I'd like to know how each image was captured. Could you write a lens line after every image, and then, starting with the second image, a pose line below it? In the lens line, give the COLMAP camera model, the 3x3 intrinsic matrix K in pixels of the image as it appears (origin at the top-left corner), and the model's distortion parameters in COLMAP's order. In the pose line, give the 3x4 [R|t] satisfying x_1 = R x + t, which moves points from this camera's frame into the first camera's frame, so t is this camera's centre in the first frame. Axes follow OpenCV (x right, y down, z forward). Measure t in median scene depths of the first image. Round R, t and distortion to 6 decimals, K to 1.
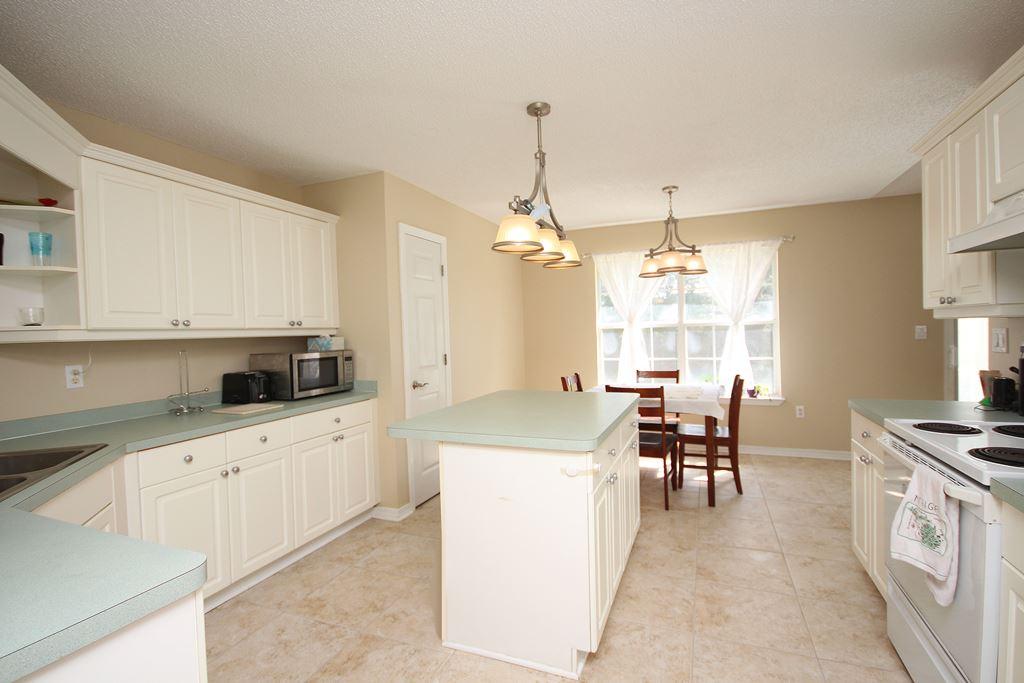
lens RADIAL K [[471.5, 0, 520.7], [0, 471.5, 341.3], [0, 0, 1]] dist [-0.004740, -0.001182]
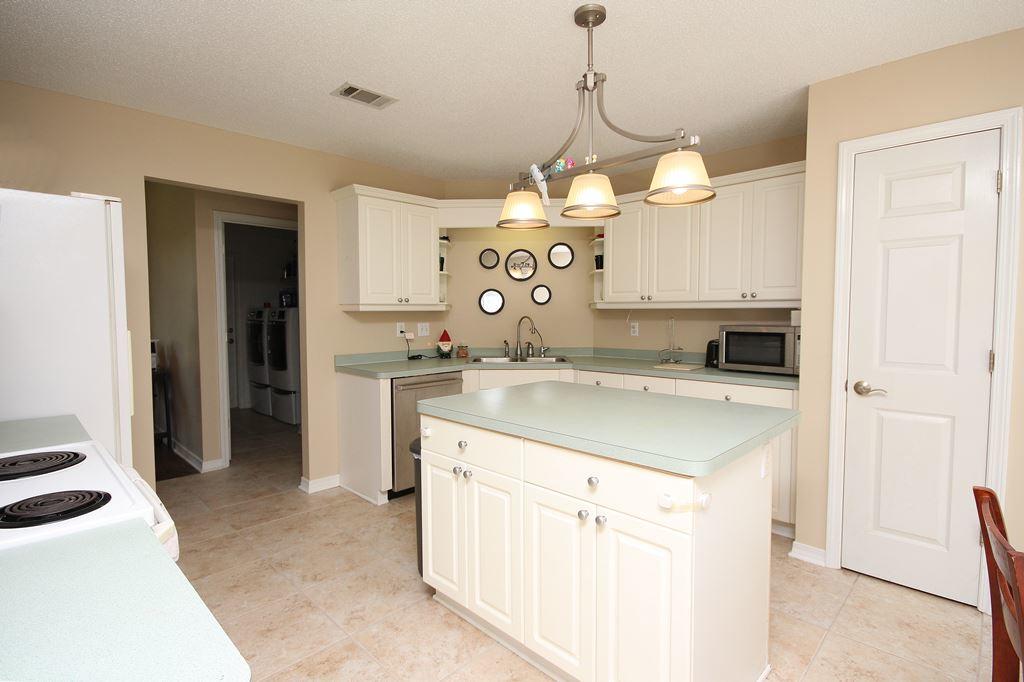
lens RADIAL K [[498.2, 0, 509.0], [0, 498.2, 337.0], [0, 0, 1]] dist [-0.004124, -0.000701]
pose [[-0.388883, 0.073871, -0.918321, 0.703113], [-0.009242, 0.996417, 0.084068, -0.035480], [0.921241, 0.041180, -0.386807, 0.986948]]
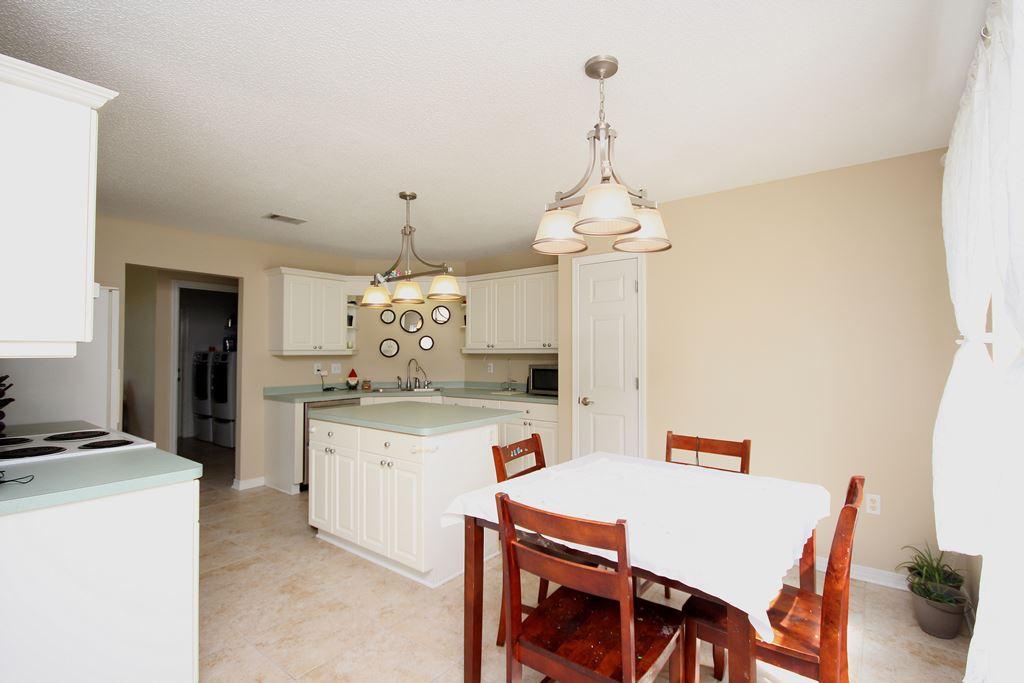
lens RADIAL K [[469.1, 0, 515.4], [0, 469.1, 342.4], [0, 0, 1]] dist [0.002111, 0.000131]
pose [[-0.273676, 0.005039, -0.961809, 1.044071], [-0.013974, 0.999860, 0.009215, -0.062285], [0.961720, 0.015962, -0.273568, 1.374977]]
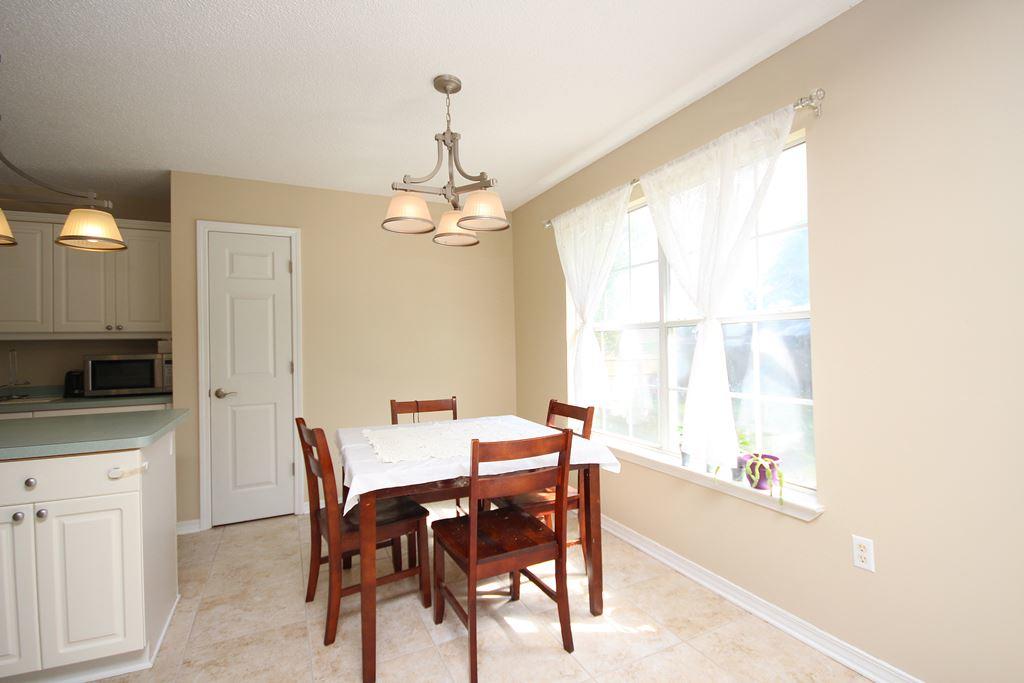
lens RADIAL K [[471.5, 0, 520.7], [0, 471.5, 341.3], [0, 0, 1]] dist [-0.004740, -0.001182]
pose [[0.749412, 0.010230, -0.662024, 0.997204], [-0.017577, 0.999836, -0.004447, -0.018751], [0.661870, 0.014969, 0.749469, 0.843753]]
